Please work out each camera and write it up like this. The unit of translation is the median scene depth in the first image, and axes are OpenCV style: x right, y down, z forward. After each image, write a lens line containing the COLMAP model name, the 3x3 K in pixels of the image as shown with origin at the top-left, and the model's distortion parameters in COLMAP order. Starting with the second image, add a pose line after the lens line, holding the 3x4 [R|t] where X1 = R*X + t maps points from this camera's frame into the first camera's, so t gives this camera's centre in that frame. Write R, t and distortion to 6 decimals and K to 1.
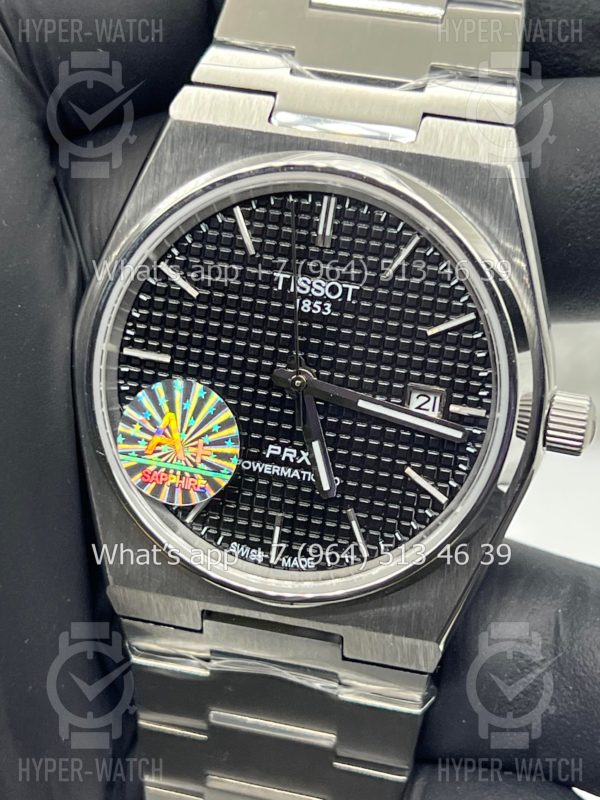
lens RADIAL K [[1866.4, 0, 298.7], [0, 1866.4, 397.4], [0, 0, 1]] dist [0.129352, 0.000000]
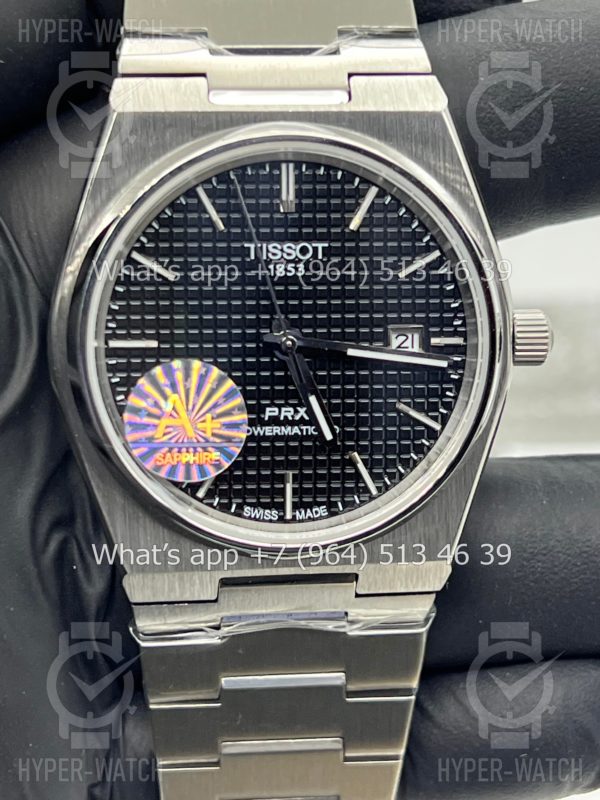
lens RADIAL K [[1866.4, 0, 299.1], [0, 1866.4, 404.9], [0, 0, 1]] dist [0.129352, 0.000000]
pose [[0.940473, -0.181736, 0.287198, -0.299675], [0.180191, 0.983110, 0.032039, -0.006396], [-0.288170, 0.021619, 0.957335, -0.004273]]
